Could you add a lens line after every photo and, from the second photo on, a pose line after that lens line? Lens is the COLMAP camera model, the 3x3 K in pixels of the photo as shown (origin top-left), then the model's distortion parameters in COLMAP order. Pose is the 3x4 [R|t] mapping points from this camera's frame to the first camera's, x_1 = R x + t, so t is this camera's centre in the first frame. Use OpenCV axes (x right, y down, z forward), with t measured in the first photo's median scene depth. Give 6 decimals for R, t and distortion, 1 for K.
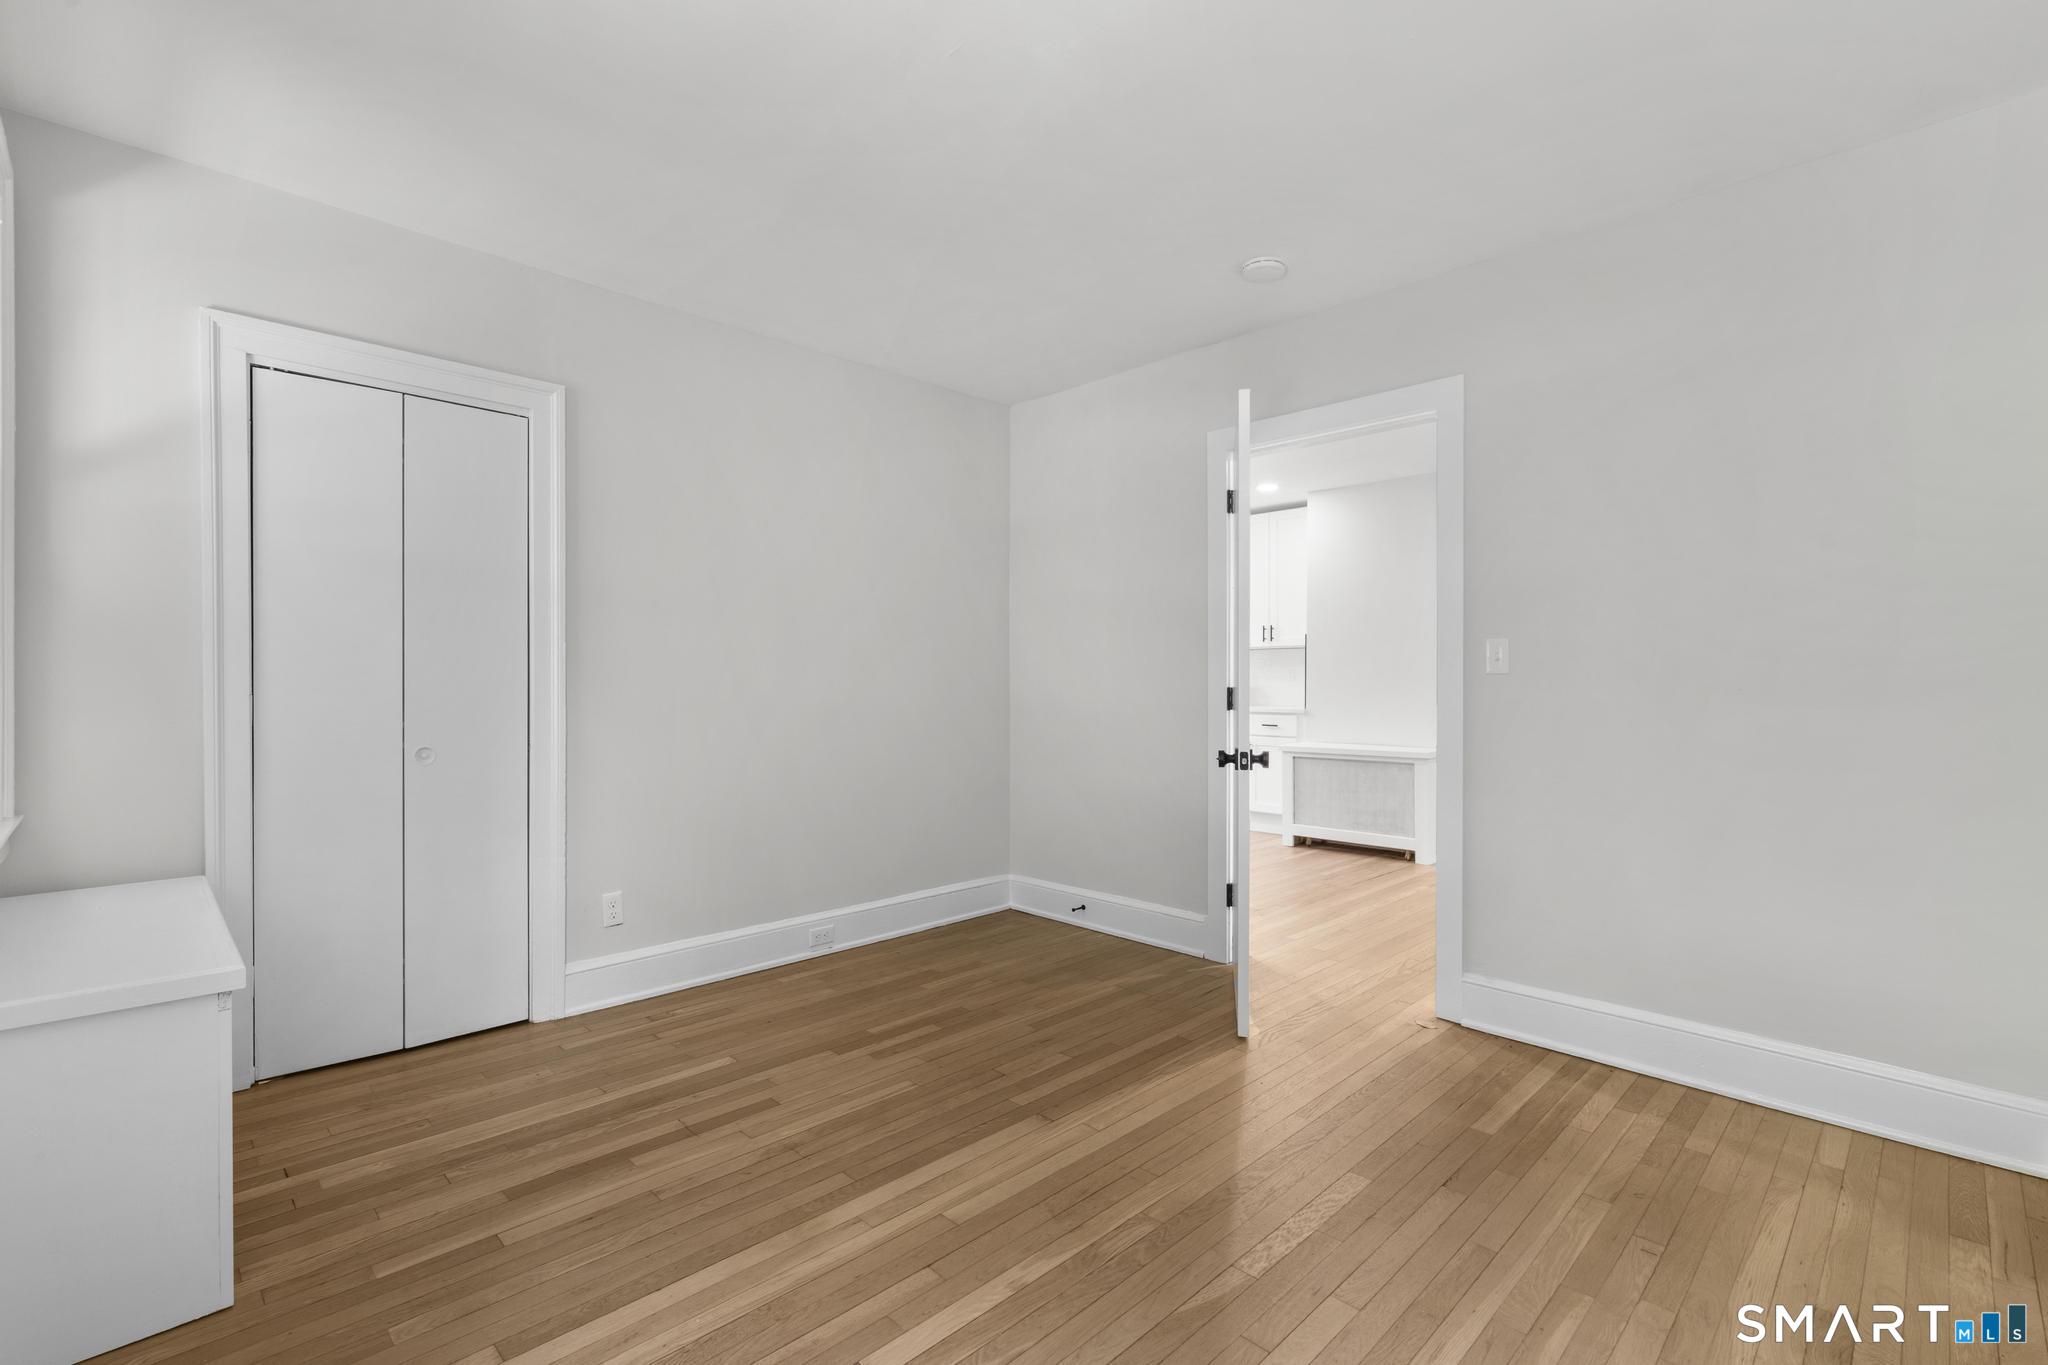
lens RADIAL K [[913.1, 0, 1024.1], [0, 913.1, 688.3], [0, 0, 1]] dist [-0.009227, 0.004217]
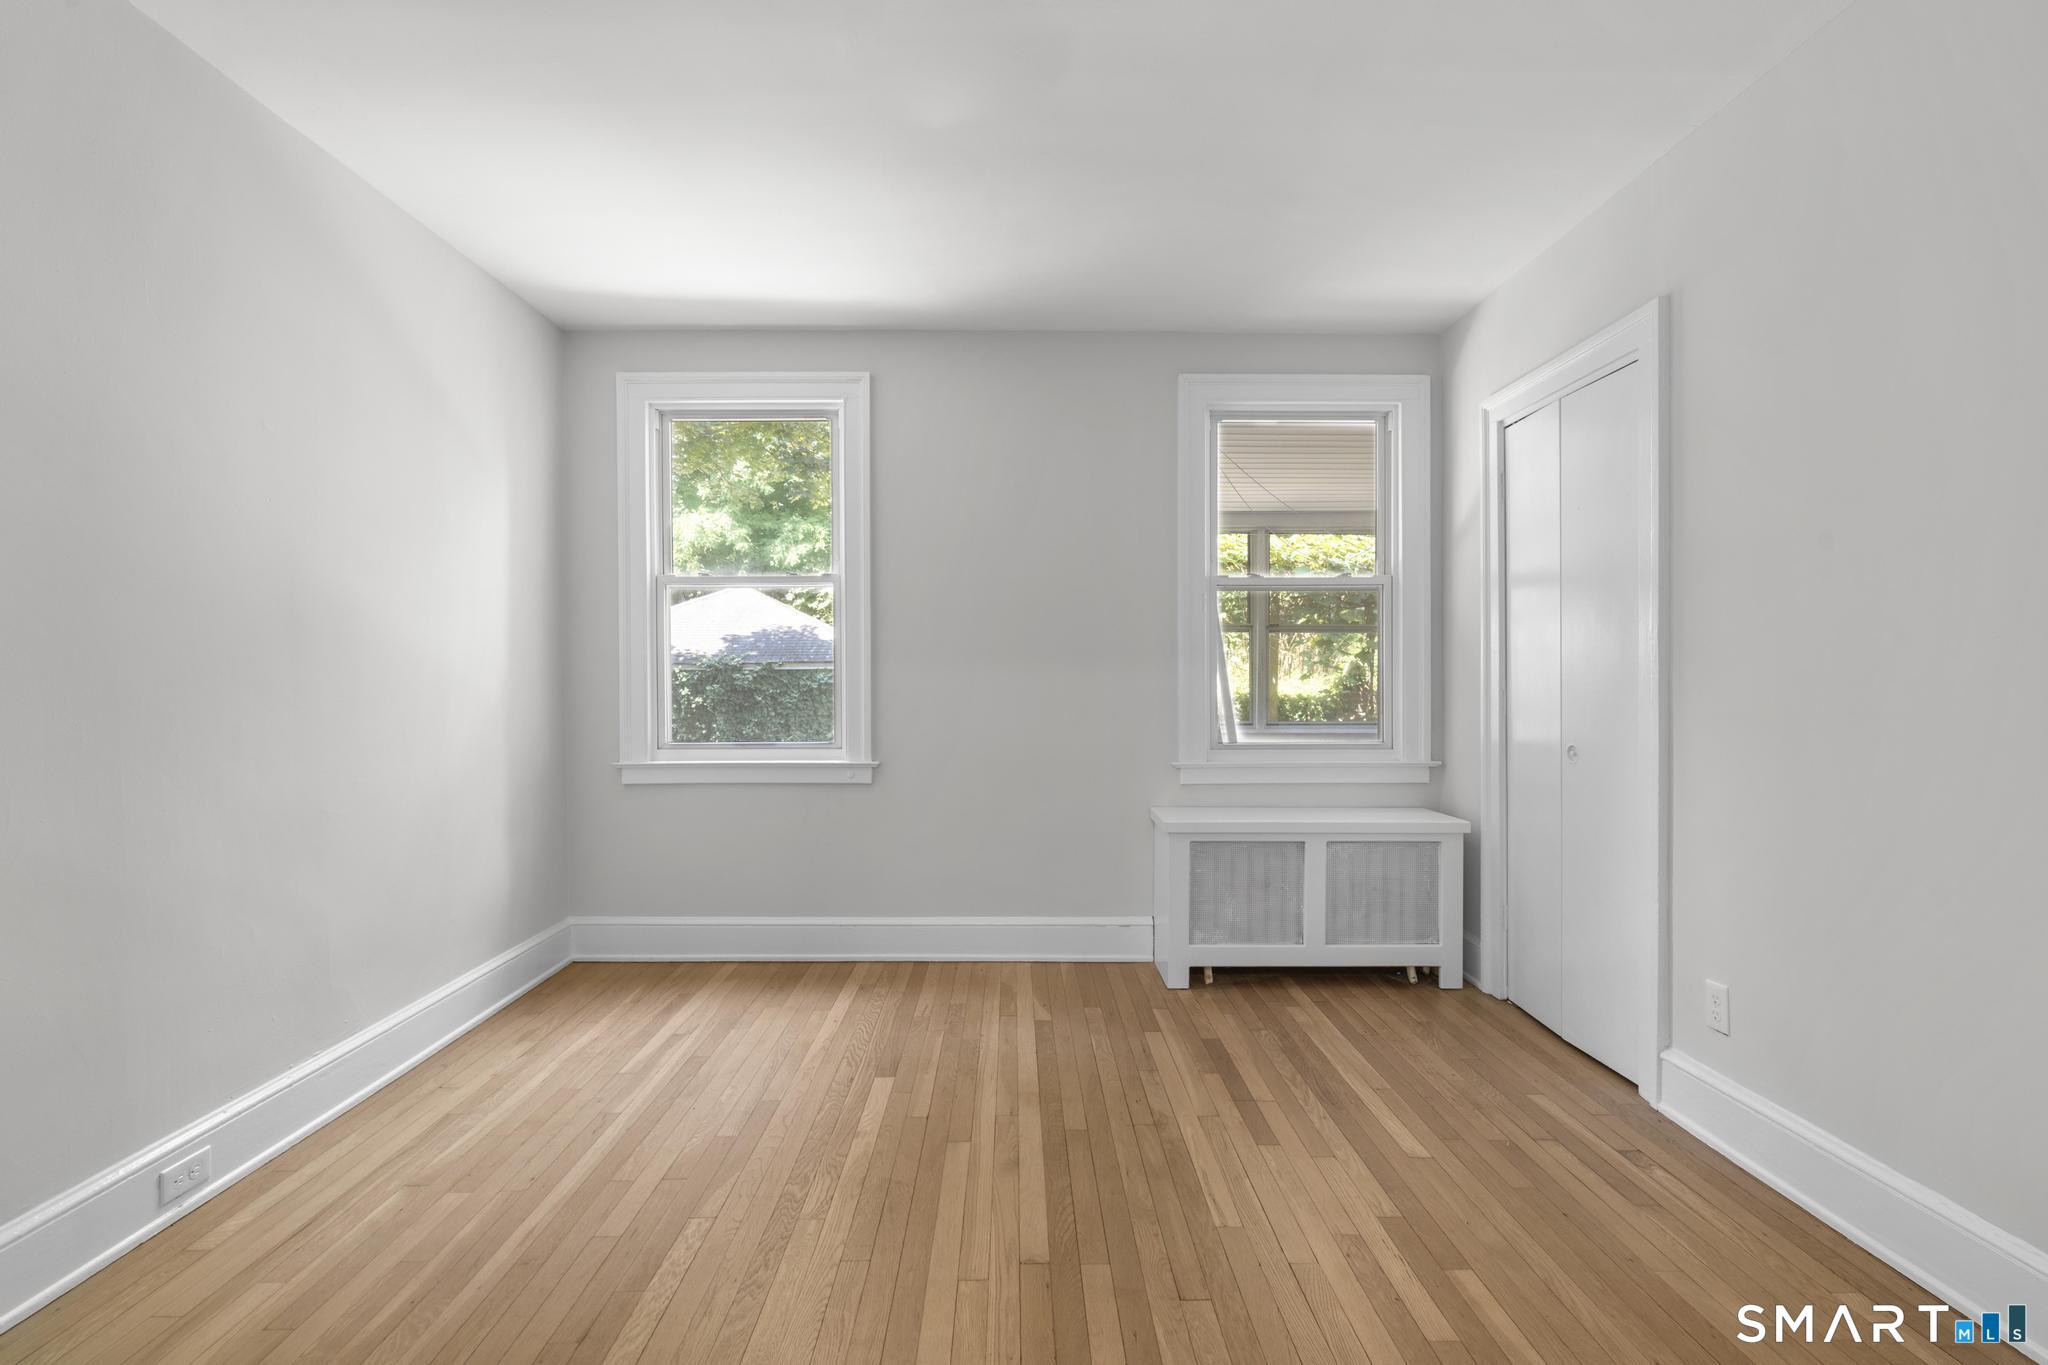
lens RADIAL K [[913.1, 0, 1024.1], [0, 913.1, 688.3], [0, 0, 1]] dist [-0.009227, 0.004217]
pose [[-0.694821, 0.004511, -0.719169, 0.567144], [-0.002338, 0.999961, 0.008532, -0.005267], [0.719179, 0.007609, -0.694783, 1.521368]]
